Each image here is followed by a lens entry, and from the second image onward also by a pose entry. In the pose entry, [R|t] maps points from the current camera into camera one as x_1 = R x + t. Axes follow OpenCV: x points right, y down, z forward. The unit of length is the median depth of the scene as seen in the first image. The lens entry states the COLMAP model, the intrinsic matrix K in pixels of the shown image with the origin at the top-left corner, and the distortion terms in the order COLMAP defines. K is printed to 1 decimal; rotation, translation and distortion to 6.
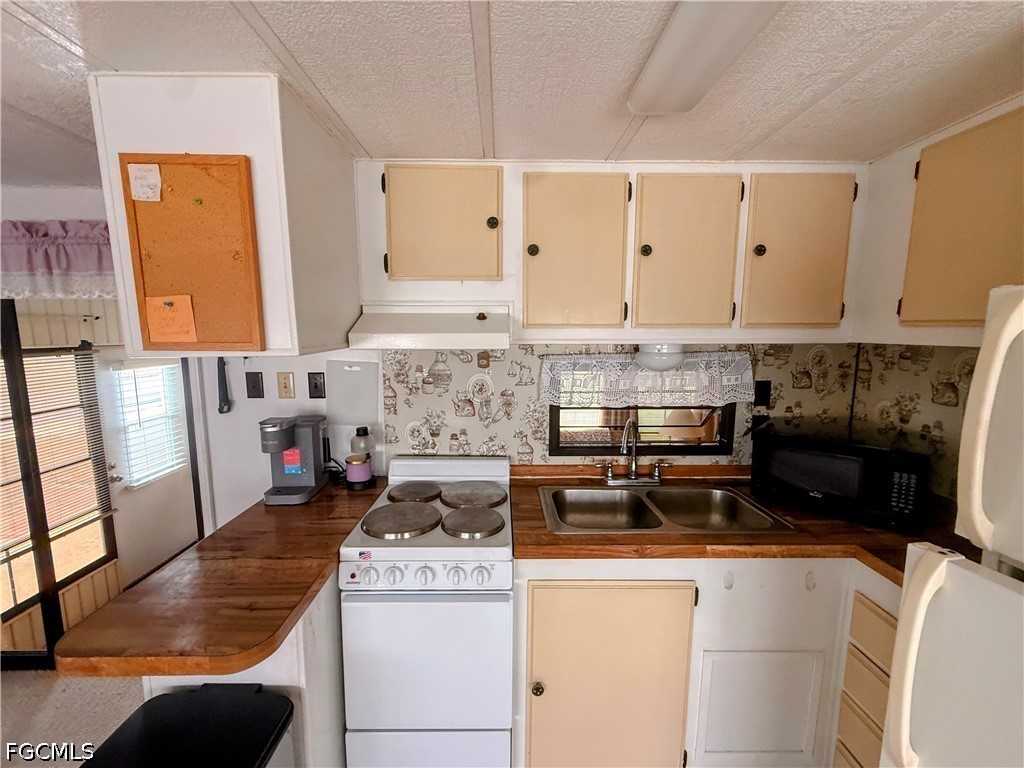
lens RADIAL K [[407.2, 0, 508.7], [0, 407.2, 382.8], [0, 0, 1]] dist [-0.000388, 0.000244]
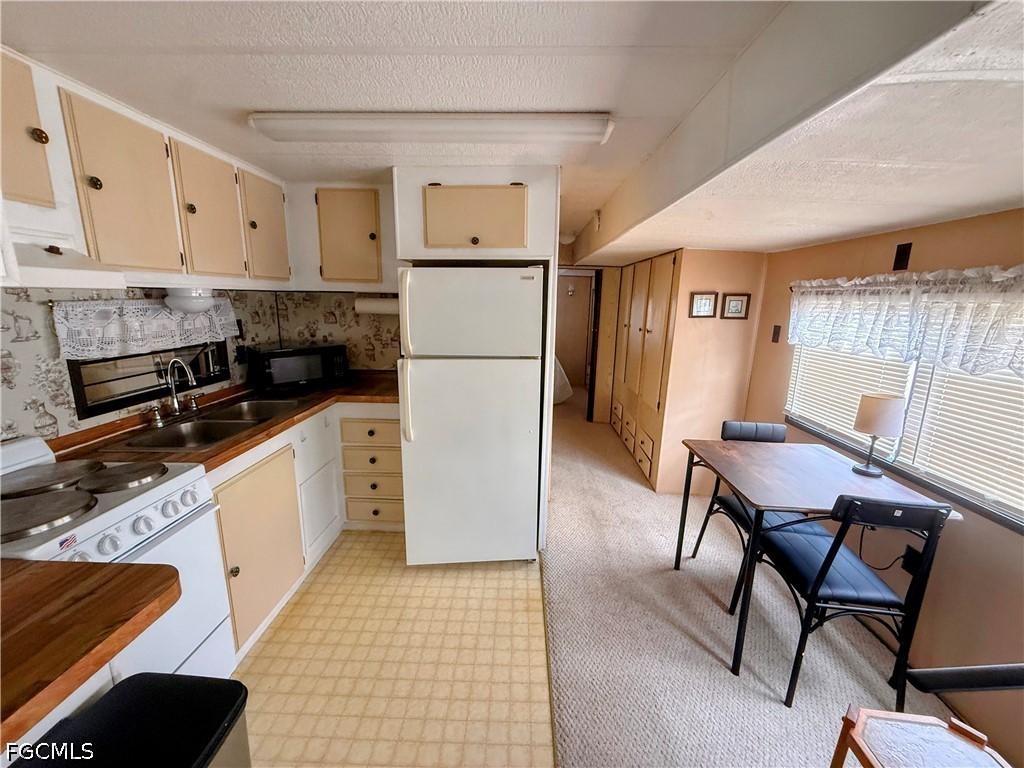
lens RADIAL K [[407.2, 0, 510.1], [0, 407.2, 382.6], [0, 0, 1]] dist [-0.000388, 0.000244]
pose [[0.055528, -0.204072, 0.977380, -0.813646], [0.111012, 0.974083, 0.197077, 0.039078], [-0.992267, 0.097558, 0.076743, 0.021795]]
